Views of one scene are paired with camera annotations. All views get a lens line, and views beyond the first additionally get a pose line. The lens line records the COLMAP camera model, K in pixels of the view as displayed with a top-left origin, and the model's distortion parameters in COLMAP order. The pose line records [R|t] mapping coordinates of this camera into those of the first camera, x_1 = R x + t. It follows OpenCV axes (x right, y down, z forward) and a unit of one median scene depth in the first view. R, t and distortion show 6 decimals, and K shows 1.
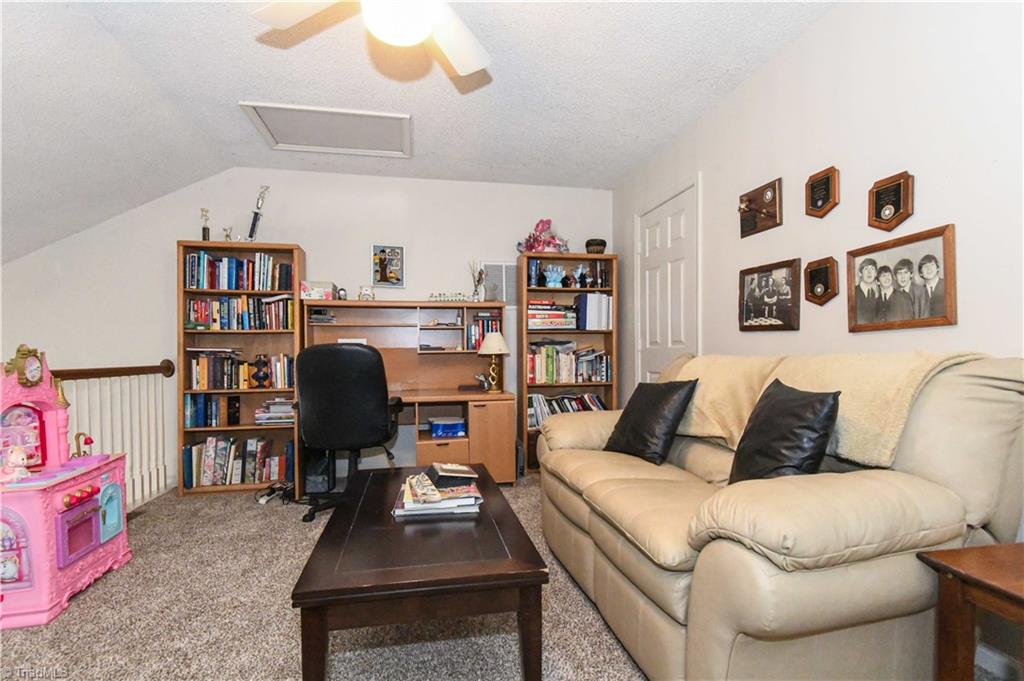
lens RADIAL K [[490.3, 0, 511.7], [0, 490.3, 352.9], [0, 0, 1]] dist [0.022586, -0.024348]
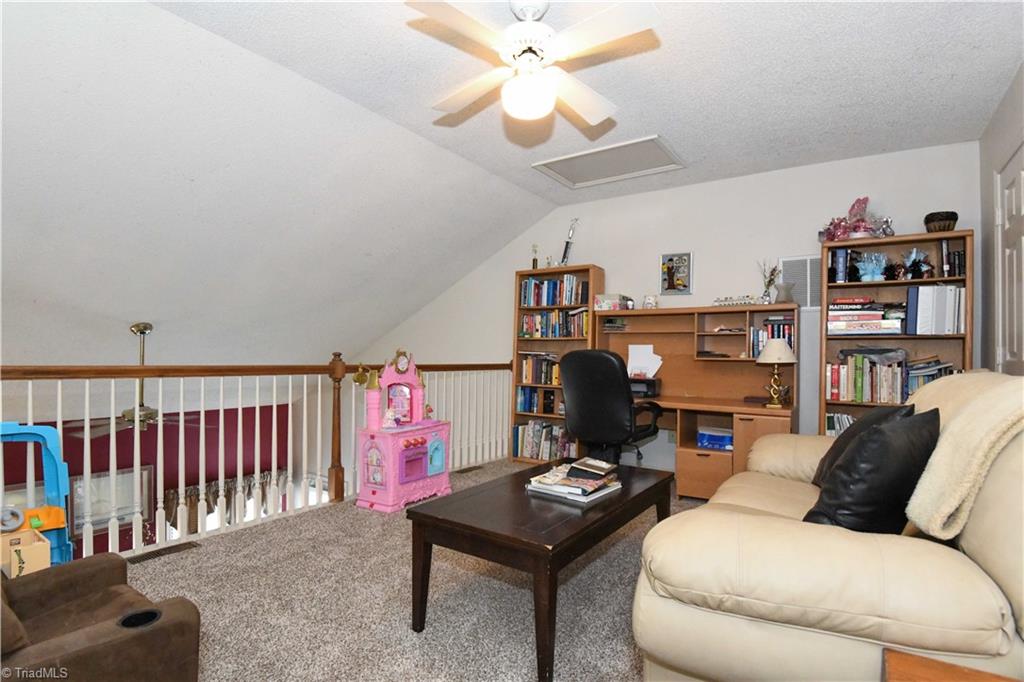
lens RADIAL K [[509.1, 0, 512.0], [0, 509.1, 341.0], [0, 0, 1]] dist [-0.000101, -0.029681]
pose [[0.700629, 0.000972, -0.713525, 0.294805], [-0.021342, 0.999580, -0.019595, -0.009748], [0.713207, 0.028957, 0.700355, 0.021645]]
